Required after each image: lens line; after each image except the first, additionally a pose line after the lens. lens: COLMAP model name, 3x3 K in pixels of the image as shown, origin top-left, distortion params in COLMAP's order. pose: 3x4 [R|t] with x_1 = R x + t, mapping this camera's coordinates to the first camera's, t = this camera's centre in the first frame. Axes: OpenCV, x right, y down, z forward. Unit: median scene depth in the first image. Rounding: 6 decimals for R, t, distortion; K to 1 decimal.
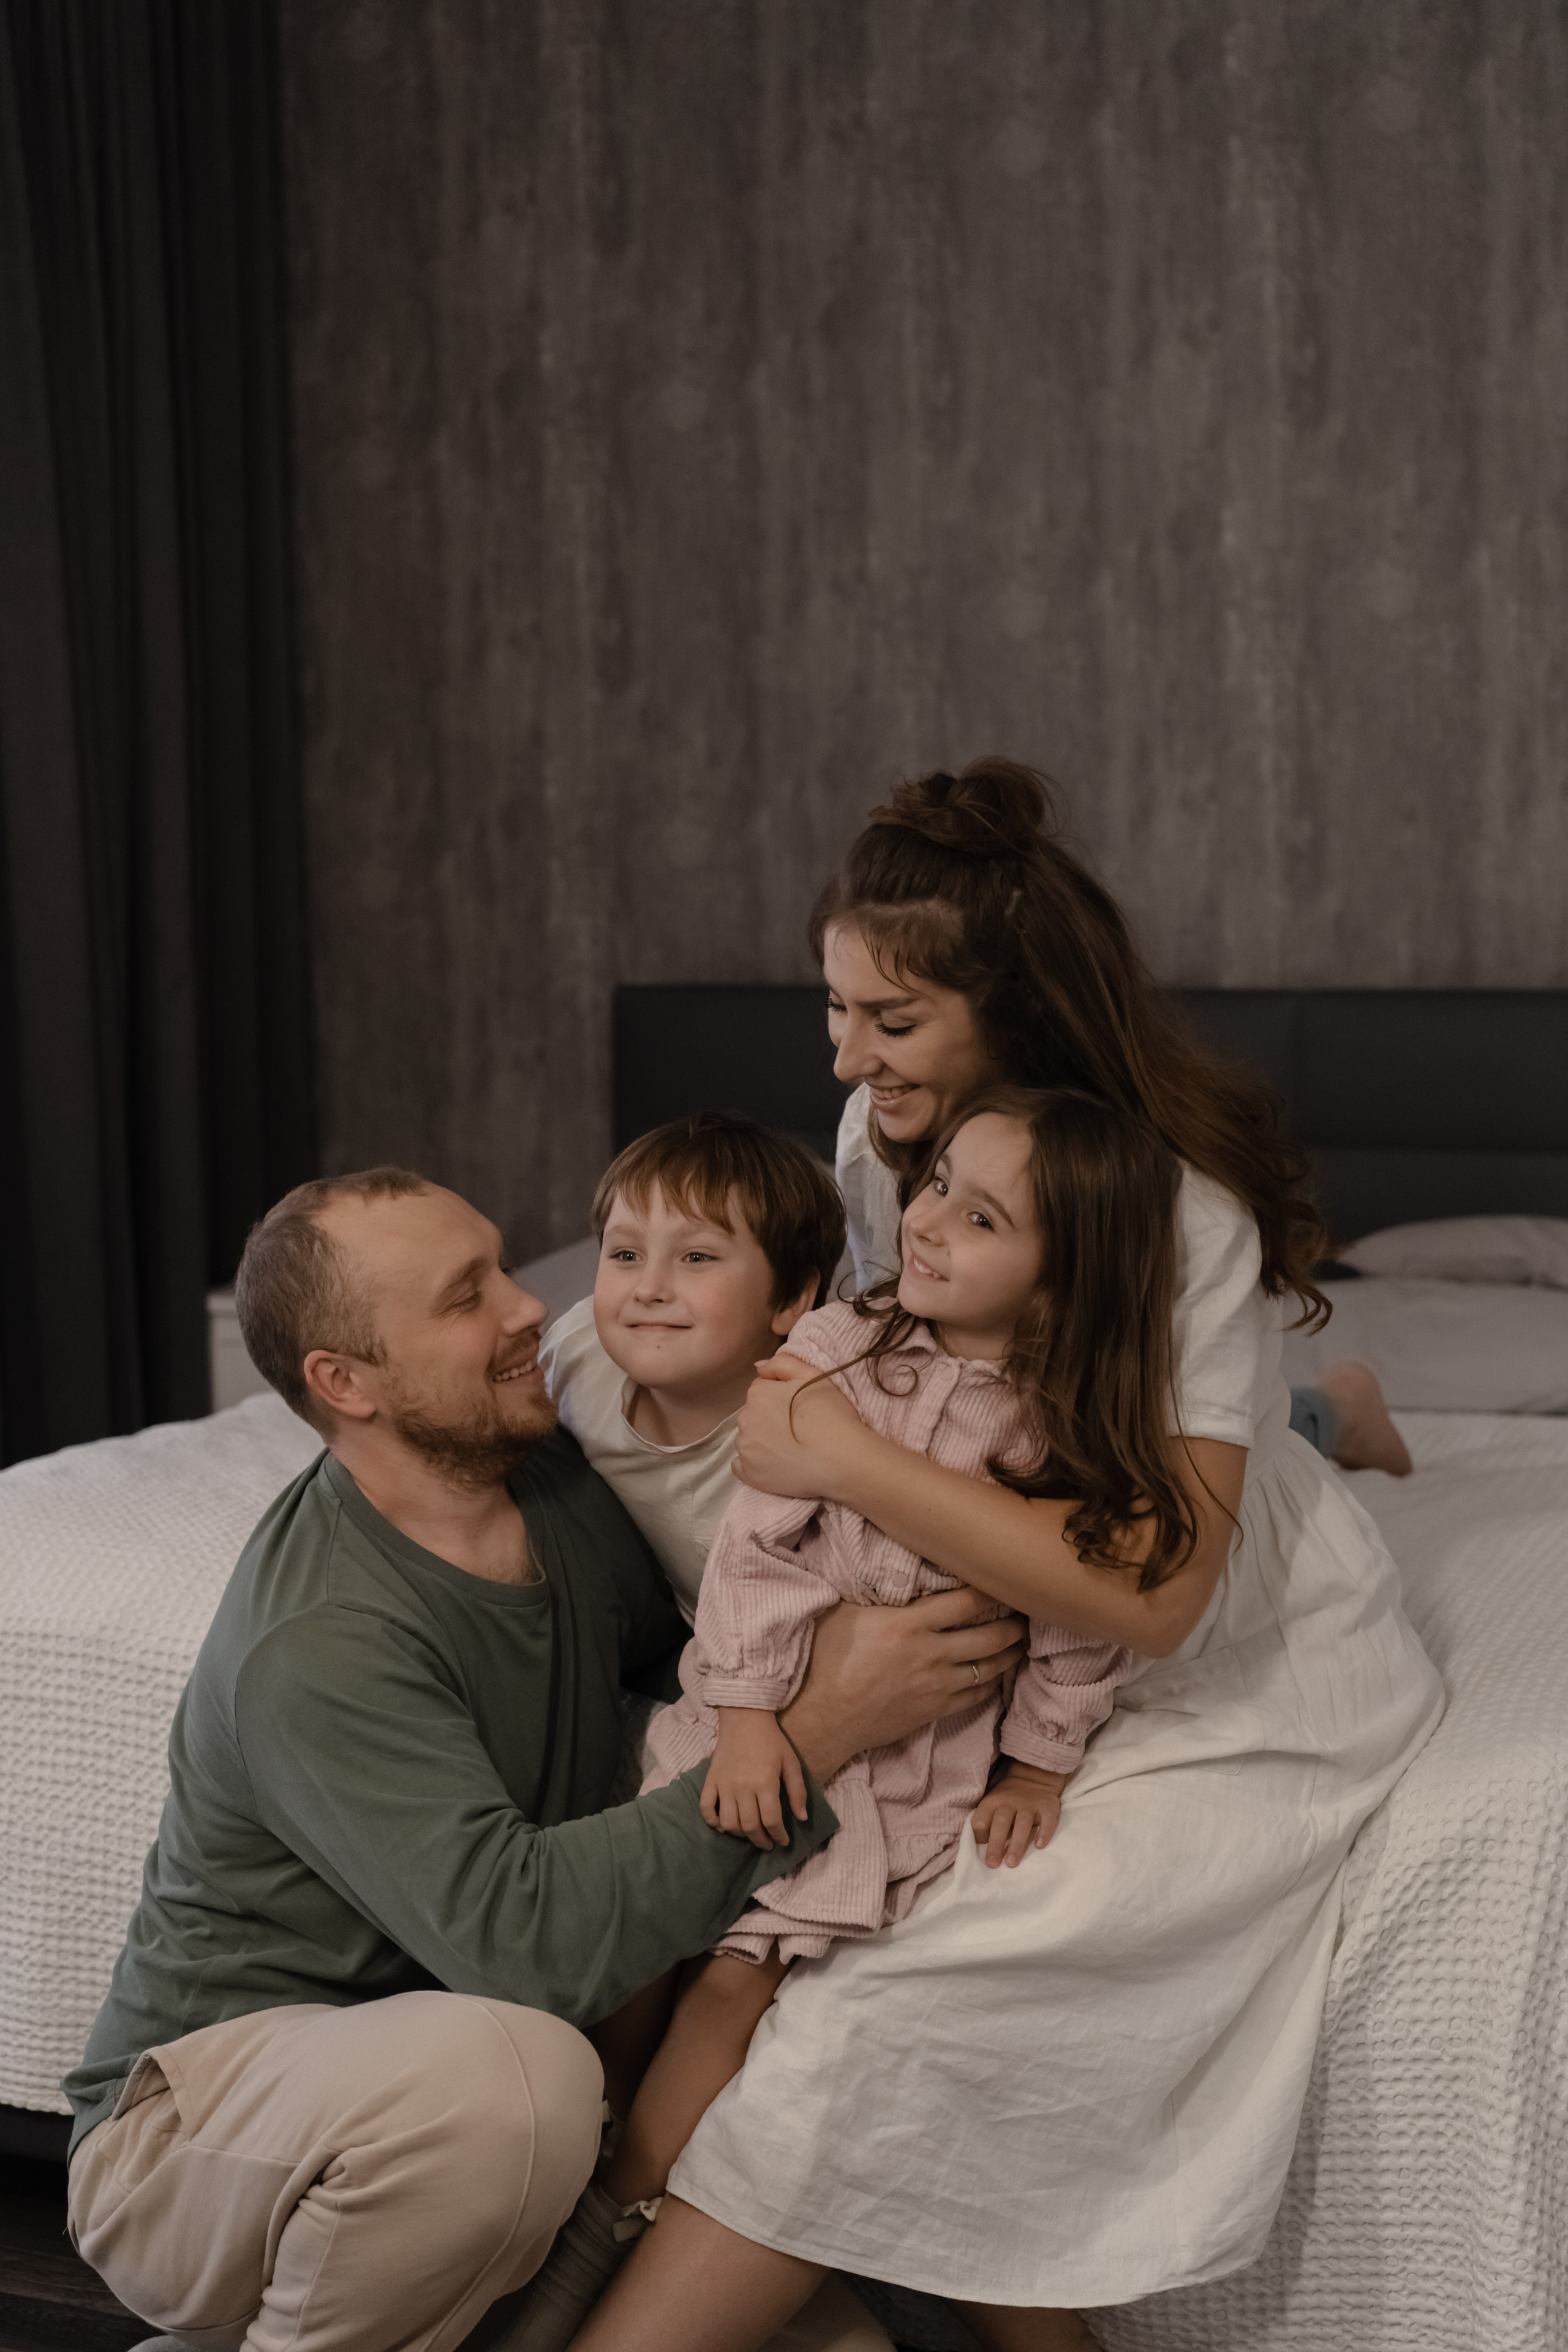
lens RADIAL K [[4112.8, 0, 784.0], [0, 4112.8, 1176.0], [0, 0, 1]] dist [0.070137, -0.027356]
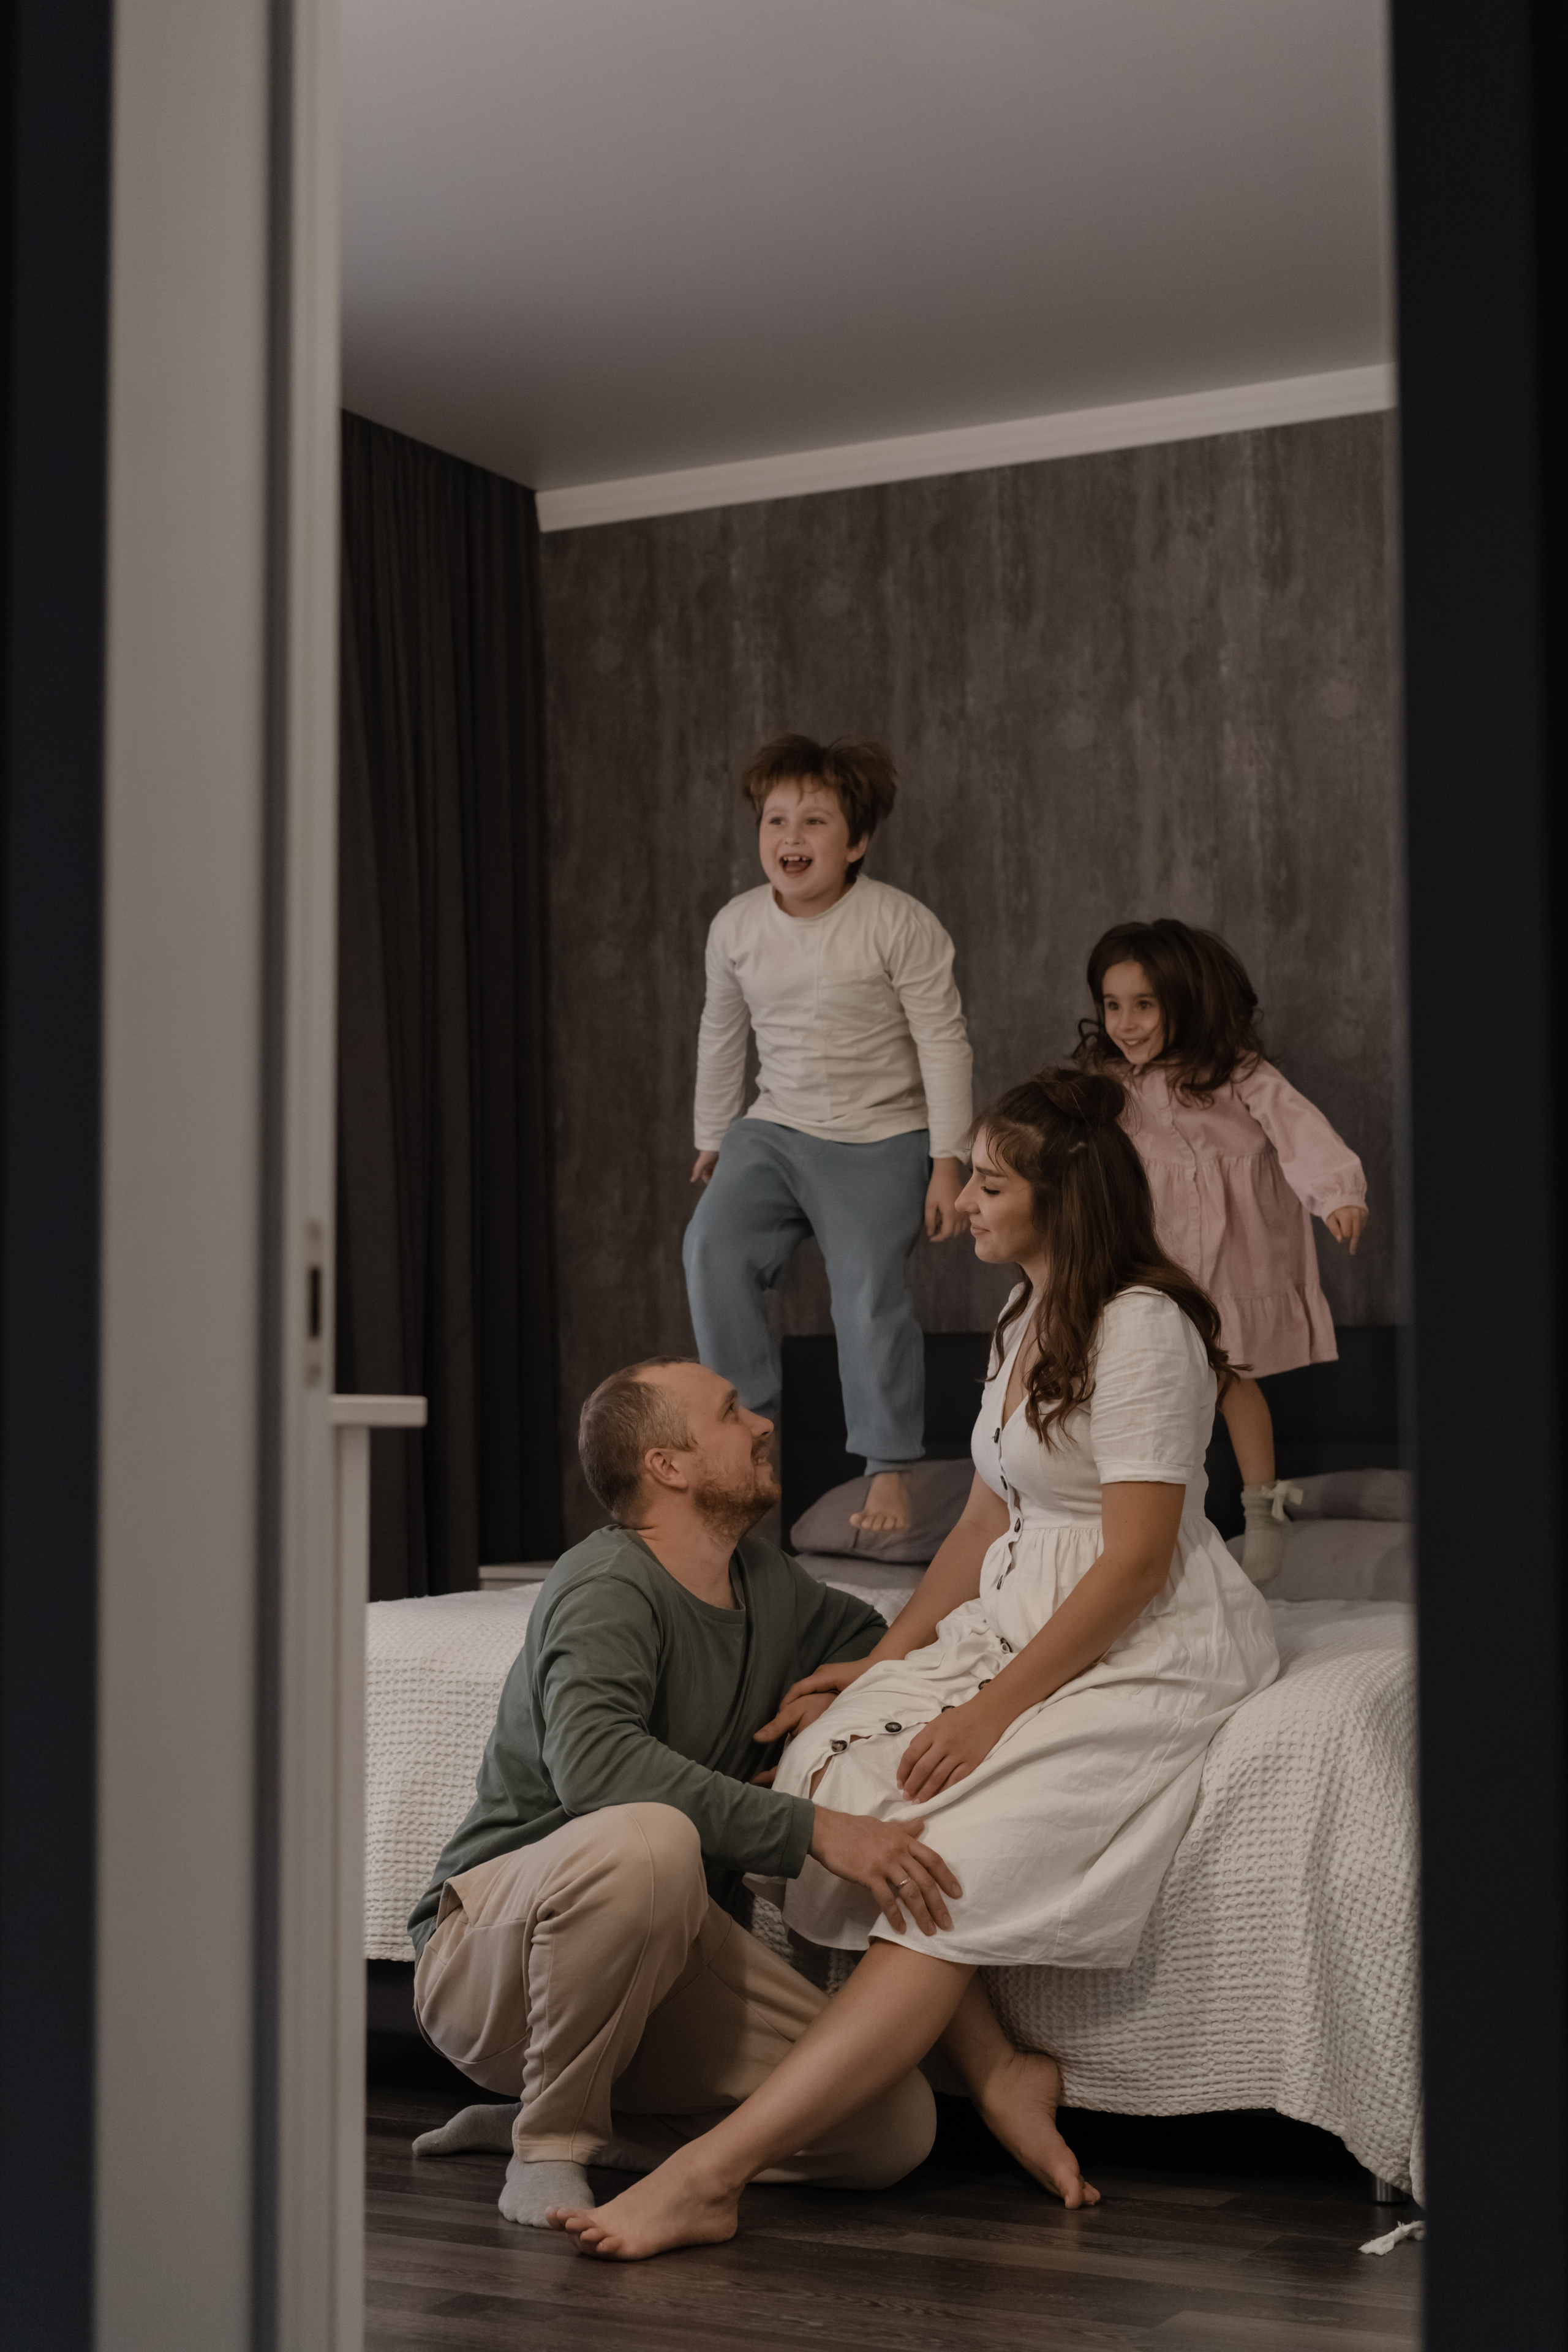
lens RADIAL K [[4112.8, 0, 784.0], [0, 4112.8, 1176.0], [0, 0, 1]] dist [0.070137, -0.027356]
pose [[0.998645, -0.000848, -0.052032, 0.050078], [-0.006401, 0.990275, -0.138979, 0.149048], [0.051644, 0.139124, 0.988927, -0.568742]]
